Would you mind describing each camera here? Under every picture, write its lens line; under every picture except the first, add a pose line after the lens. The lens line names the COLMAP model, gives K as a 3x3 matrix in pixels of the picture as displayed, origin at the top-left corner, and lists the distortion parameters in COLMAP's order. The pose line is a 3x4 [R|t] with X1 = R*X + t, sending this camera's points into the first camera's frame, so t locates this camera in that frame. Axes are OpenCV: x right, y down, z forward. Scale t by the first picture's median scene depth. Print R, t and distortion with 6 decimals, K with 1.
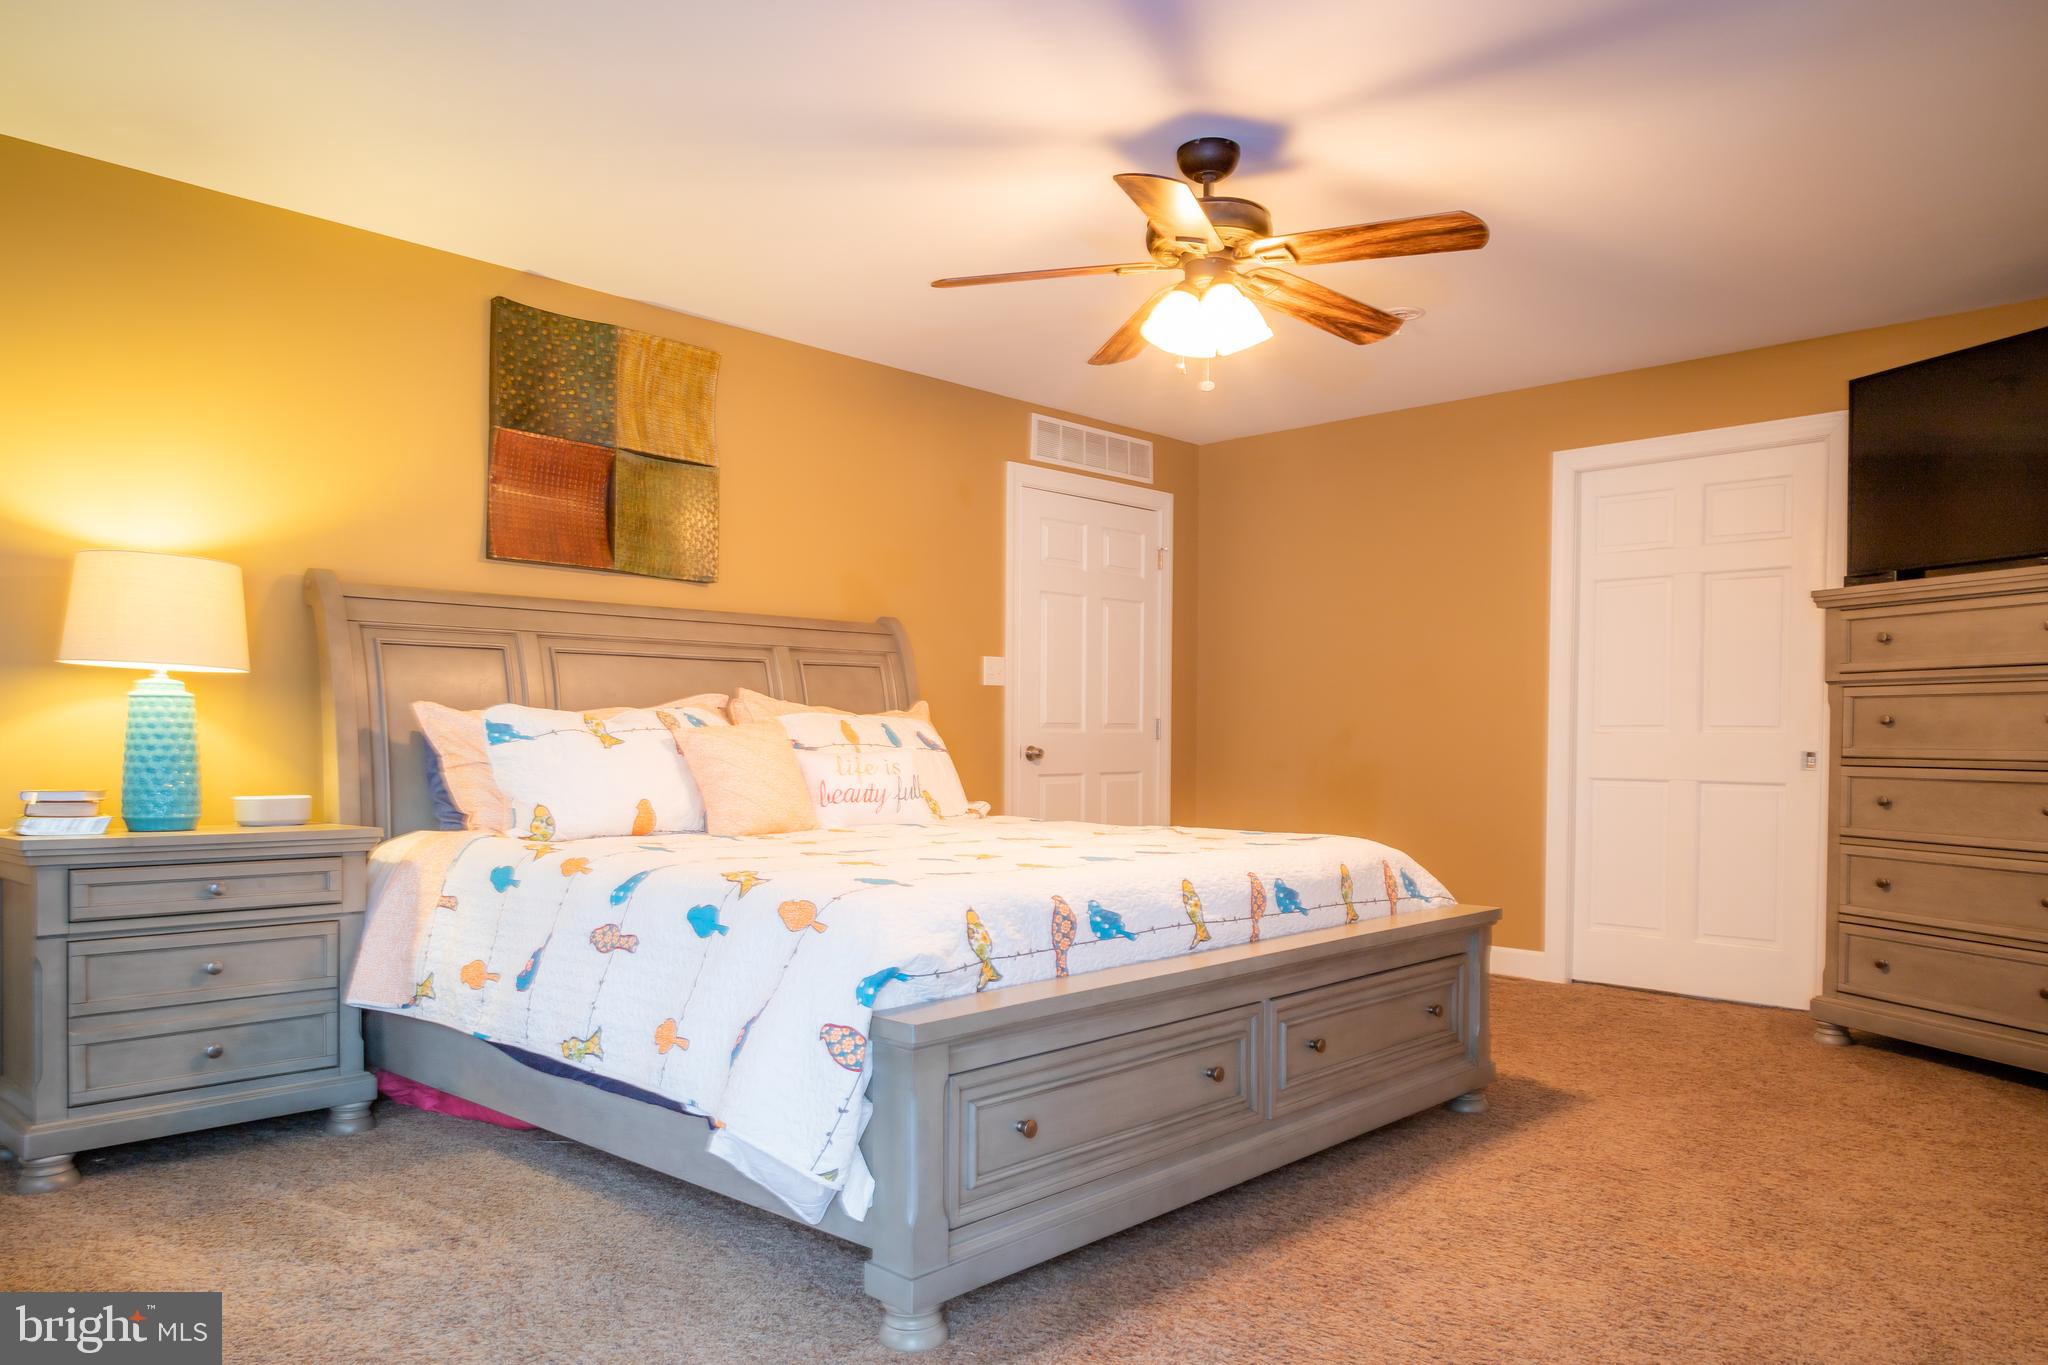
lens RADIAL K [[1391.2, 0, 1025.4], [0, 1391.2, 714.1], [0, 0, 1]] dist [0.004639, -0.002555]
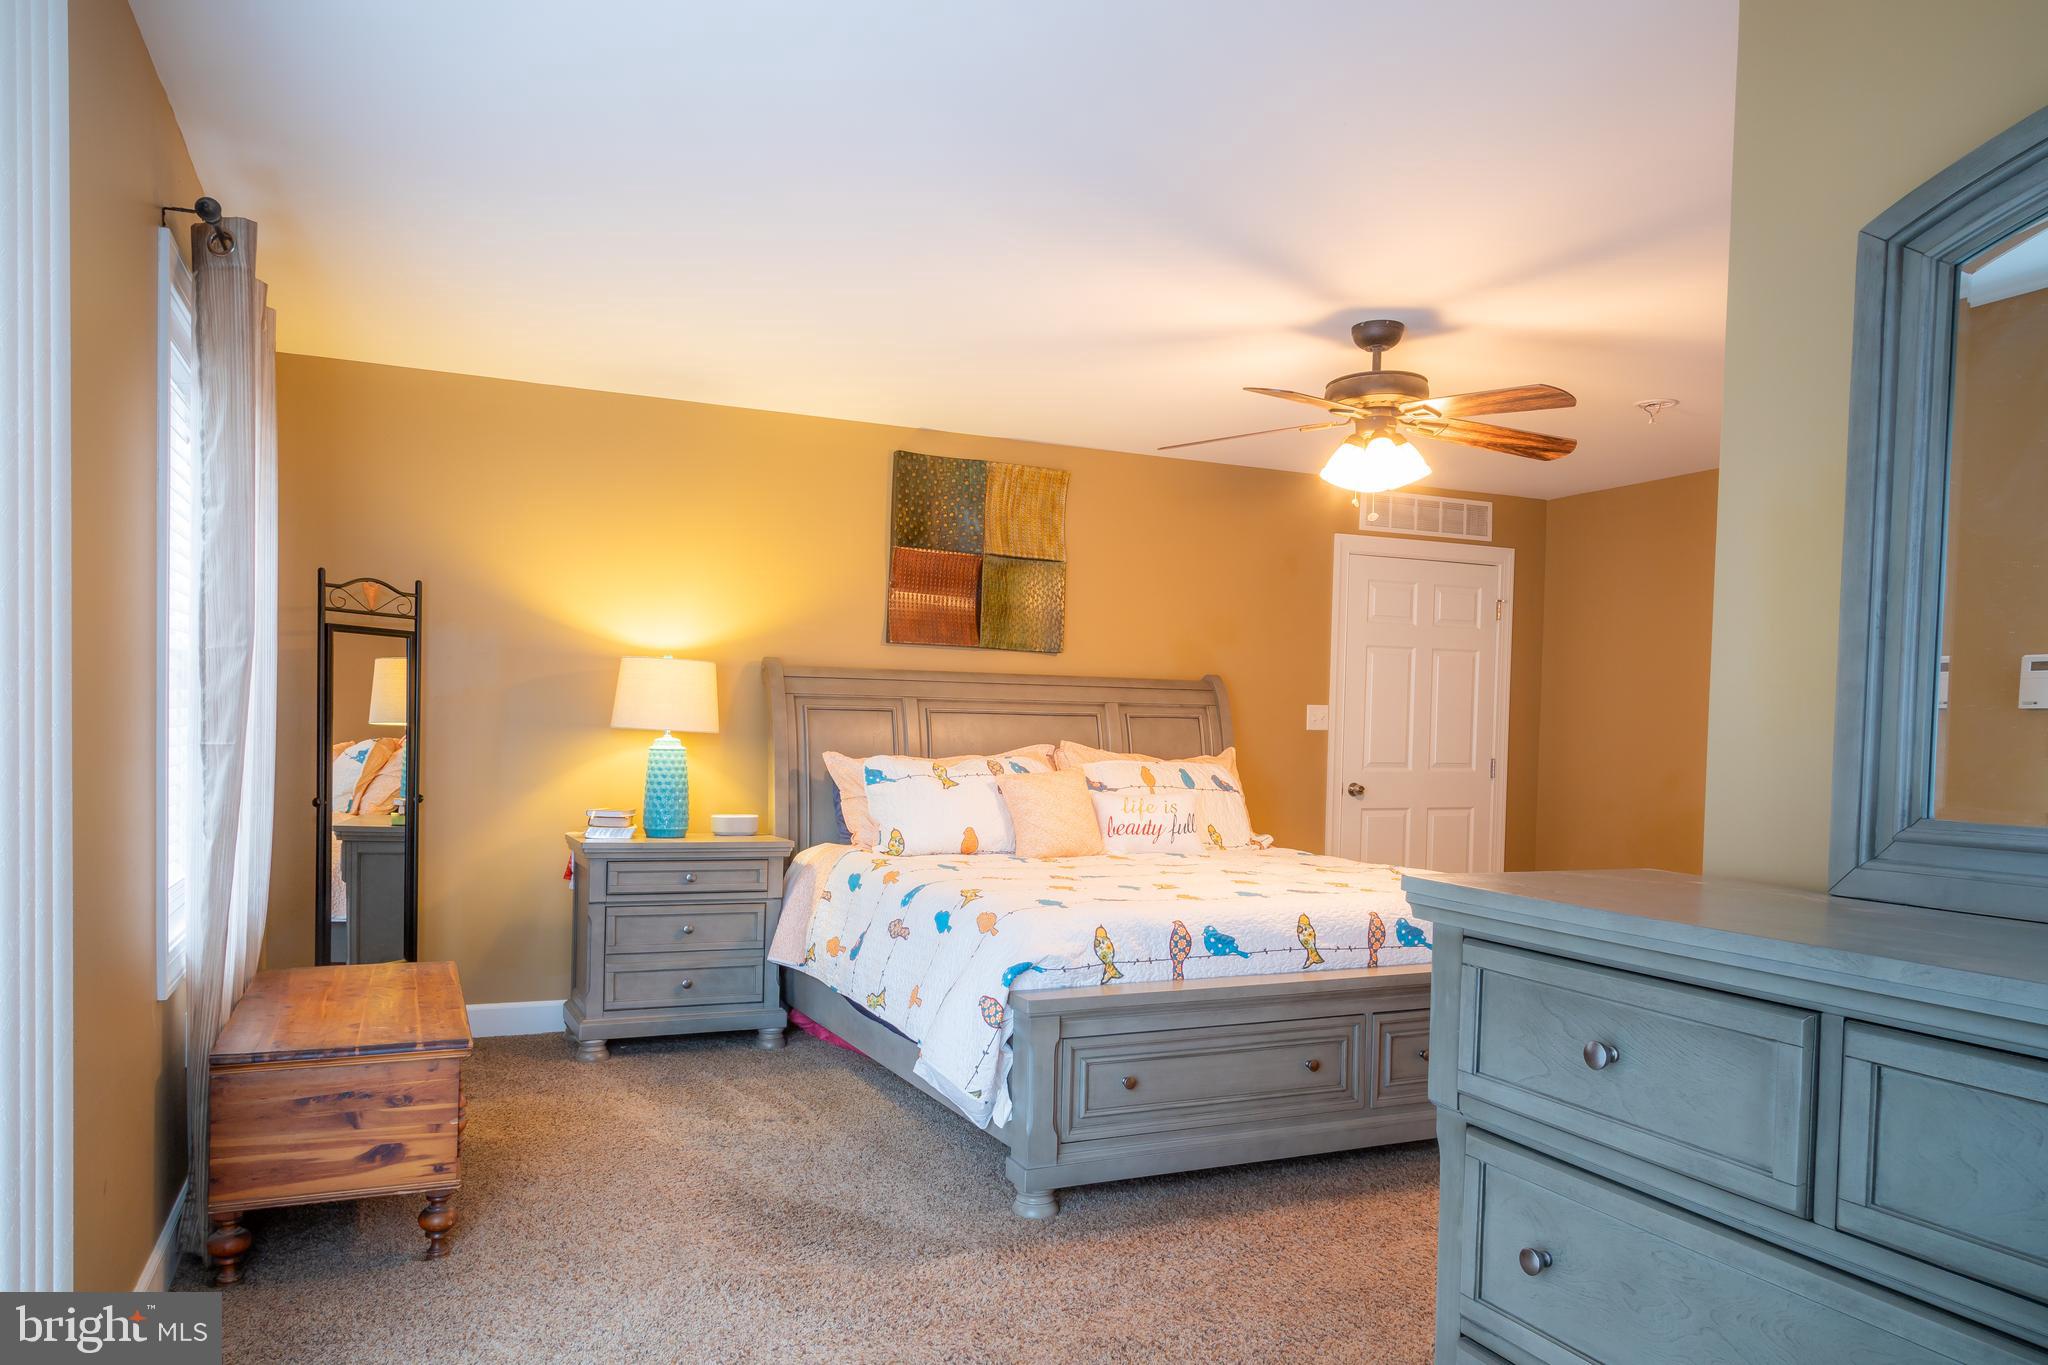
lens RADIAL K [[1389.2, 0, 1024.0], [0, 1389.2, 682.5], [0, 0, 1]] dist [0.005917, 0.001132]
pose [[0.927812, 0.004440, -0.373021, 0.312178], [-0.011791, 0.999779, -0.017428, -0.063772], [0.372861, 0.020568, 0.927659, -0.271832]]
